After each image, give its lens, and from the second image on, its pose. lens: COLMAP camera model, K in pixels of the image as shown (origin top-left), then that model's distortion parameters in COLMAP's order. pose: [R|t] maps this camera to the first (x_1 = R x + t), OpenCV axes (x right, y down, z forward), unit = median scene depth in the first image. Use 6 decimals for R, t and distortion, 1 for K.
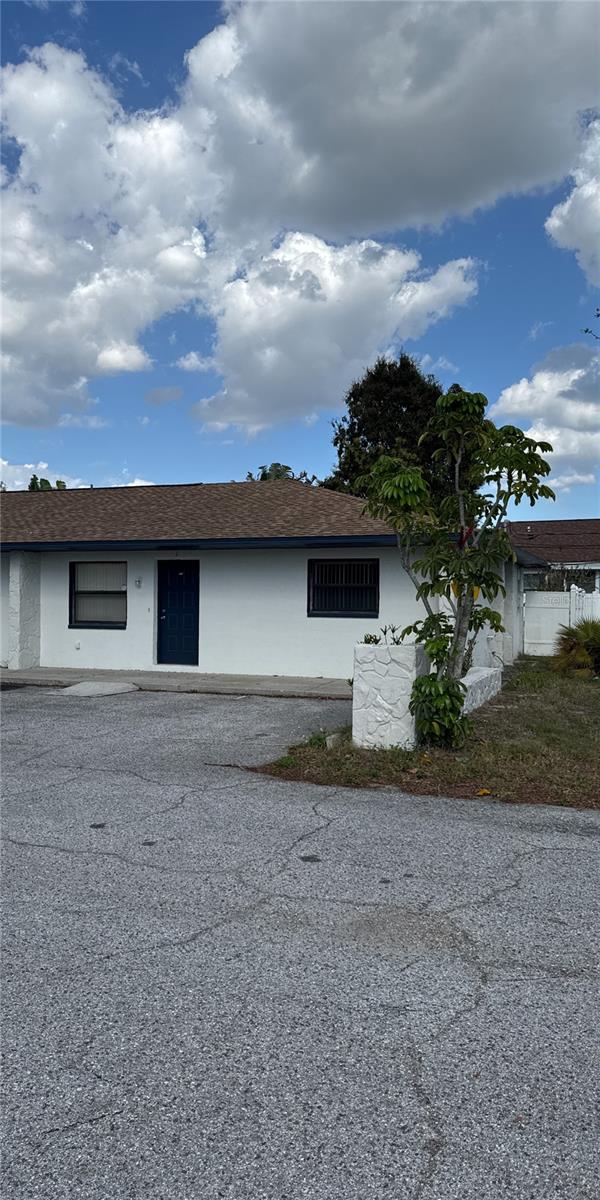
lens RADIAL K [[849.1, 0, 301.1], [0, 849.1, 604.2], [0, 0, 1]] dist [0.050226, -0.013099]
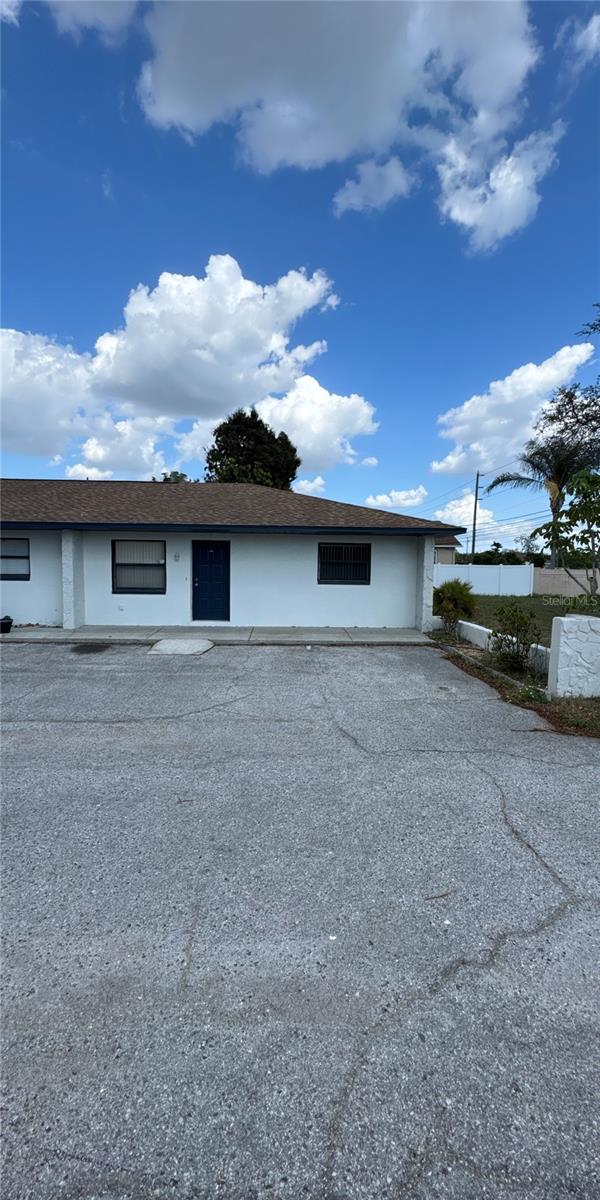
lens RADIAL K [[478.6, 0, 299.1], [0, 478.6, 592.4], [0, 0, 1]] dist [-0.002109, 0.000306]
pose [[0.913342, -0.018980, 0.406751, -0.314778], [-0.006584, 0.998094, 0.061358, -0.017878], [-0.407140, -0.058719, 0.911476, 0.268072]]
